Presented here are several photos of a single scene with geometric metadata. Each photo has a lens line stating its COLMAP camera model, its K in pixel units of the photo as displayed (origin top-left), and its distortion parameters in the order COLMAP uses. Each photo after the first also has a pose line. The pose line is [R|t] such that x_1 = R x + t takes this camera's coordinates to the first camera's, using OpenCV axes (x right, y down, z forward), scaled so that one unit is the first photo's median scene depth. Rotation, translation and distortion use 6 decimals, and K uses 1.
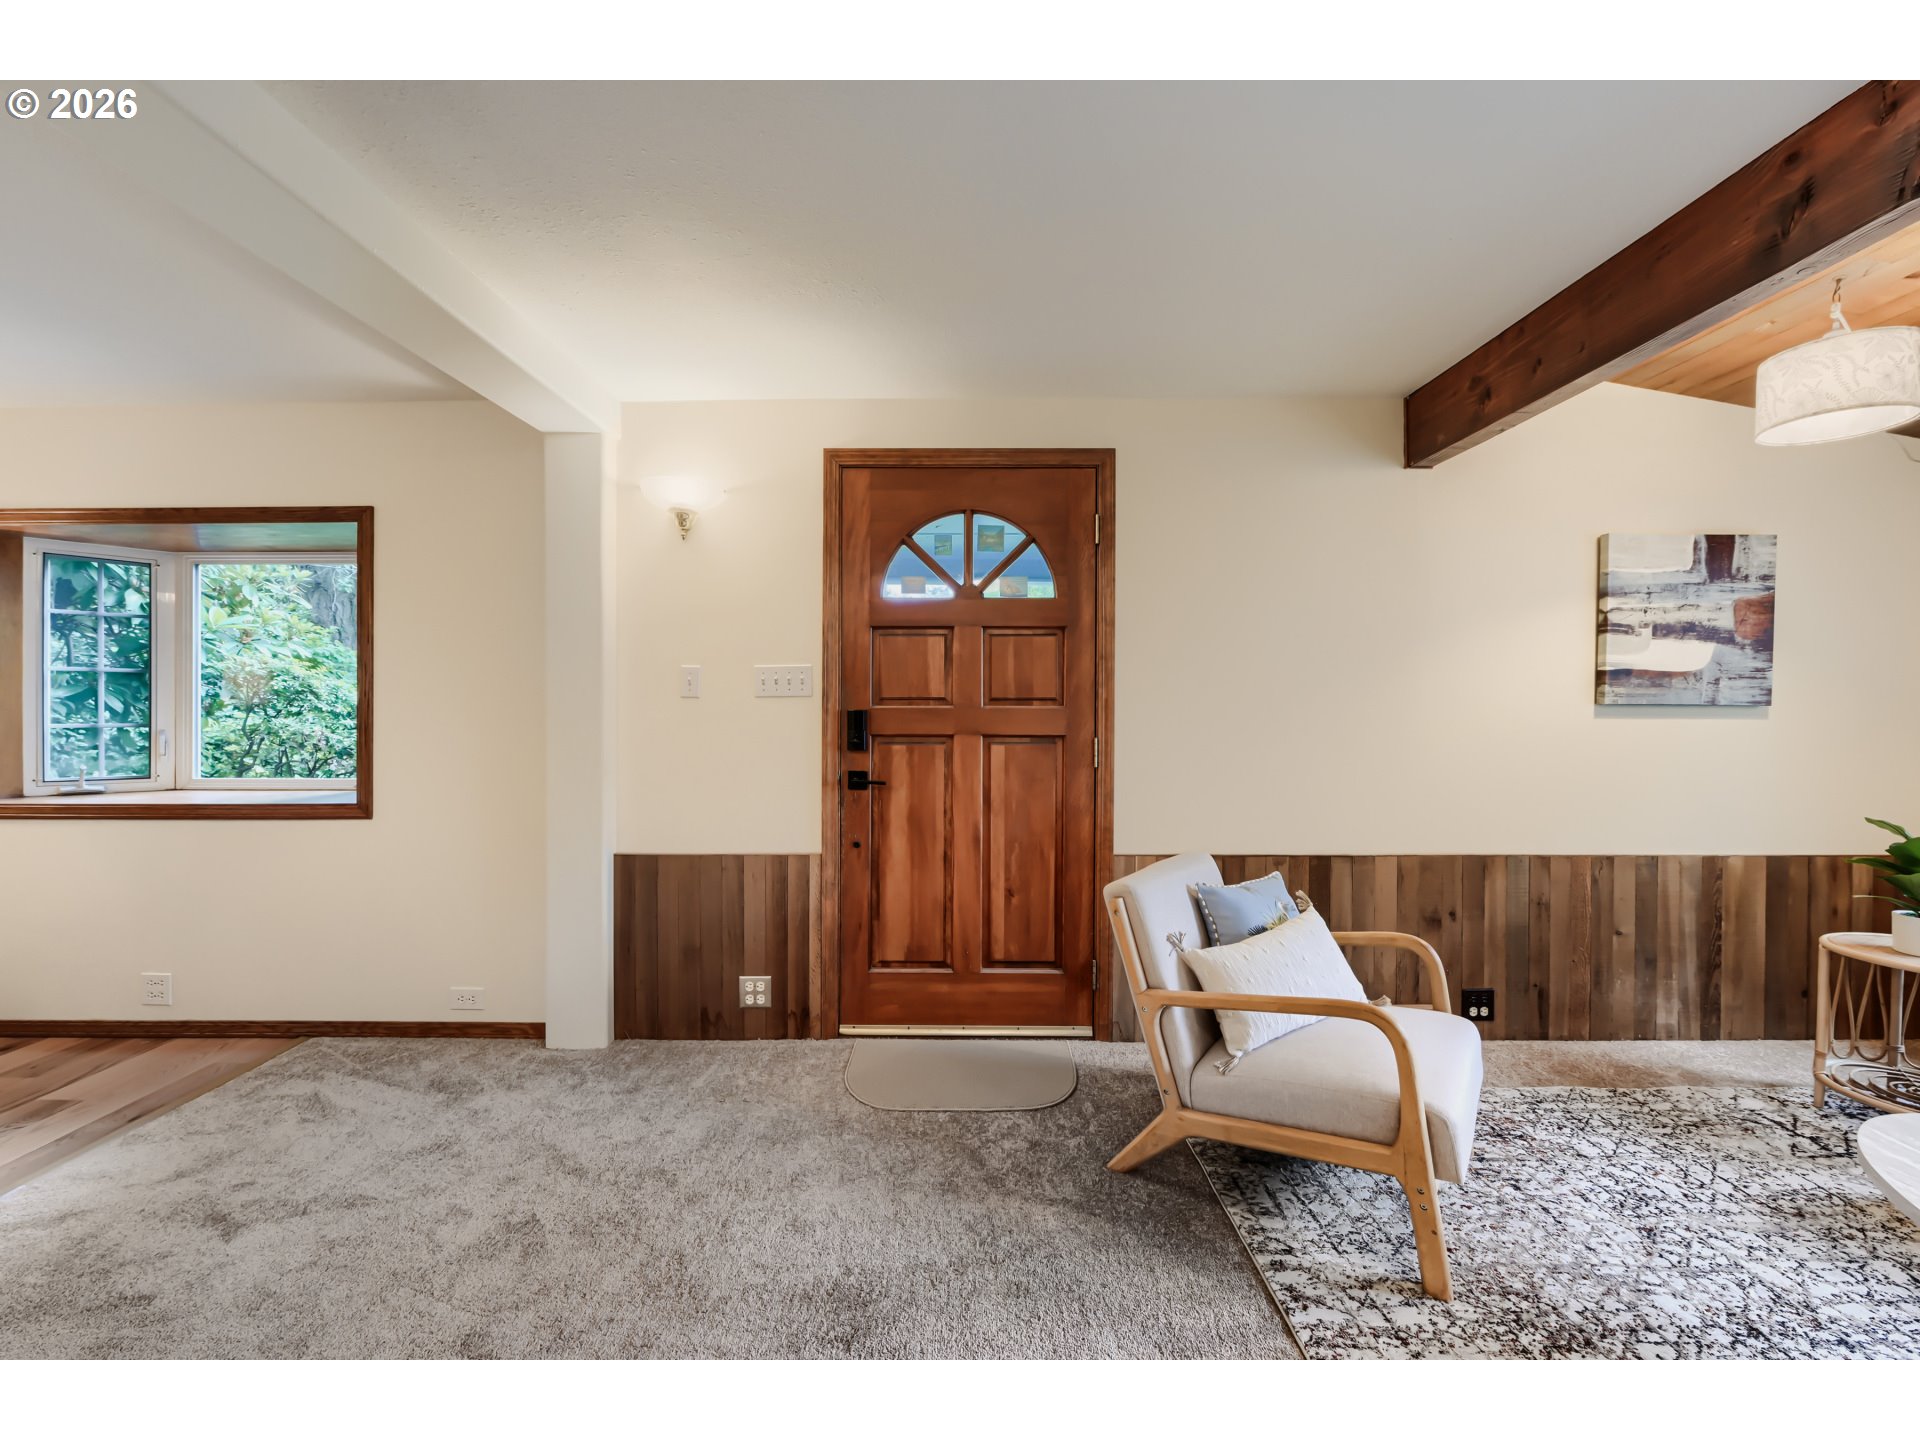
lens RADIAL K [[781.8, 0, 956.2], [0, 781.8, 715.0], [0, 0, 1]] dist [-0.003677, -0.000354]
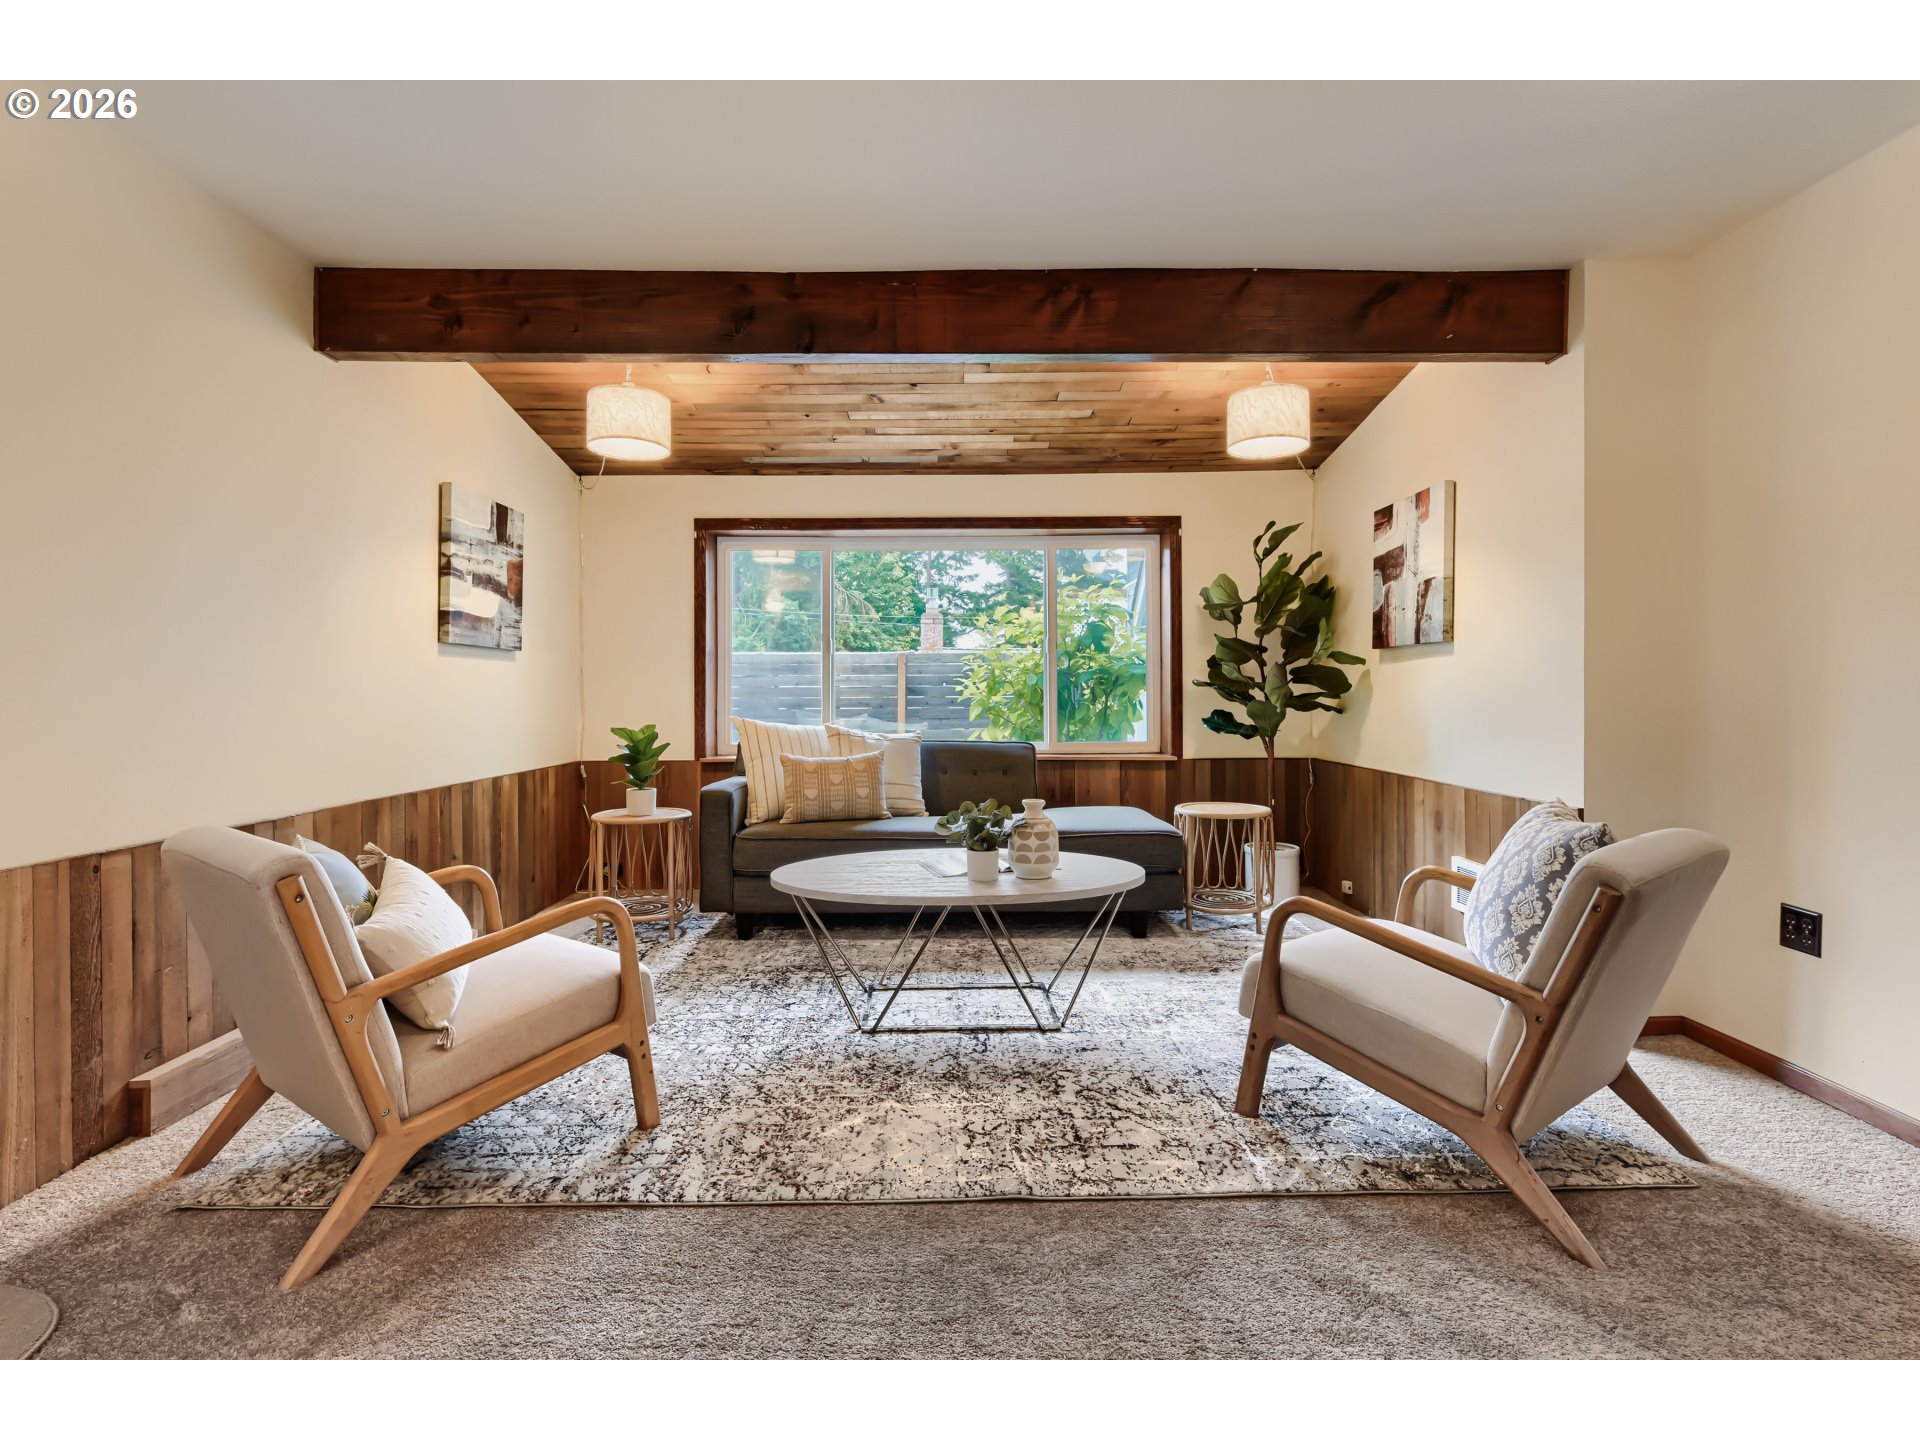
lens RADIAL K [[932.9, 0, 957.4], [0, 932.9, 704.0], [0, 0, 1]] dist [0.001604, 0.000165]
pose [[-0.023302, -0.013673, 0.999635, -0.463885], [0.011559, 0.999836, 0.013945, 0.060879], [-0.999662, 0.011880, -0.023140, 0.339479]]
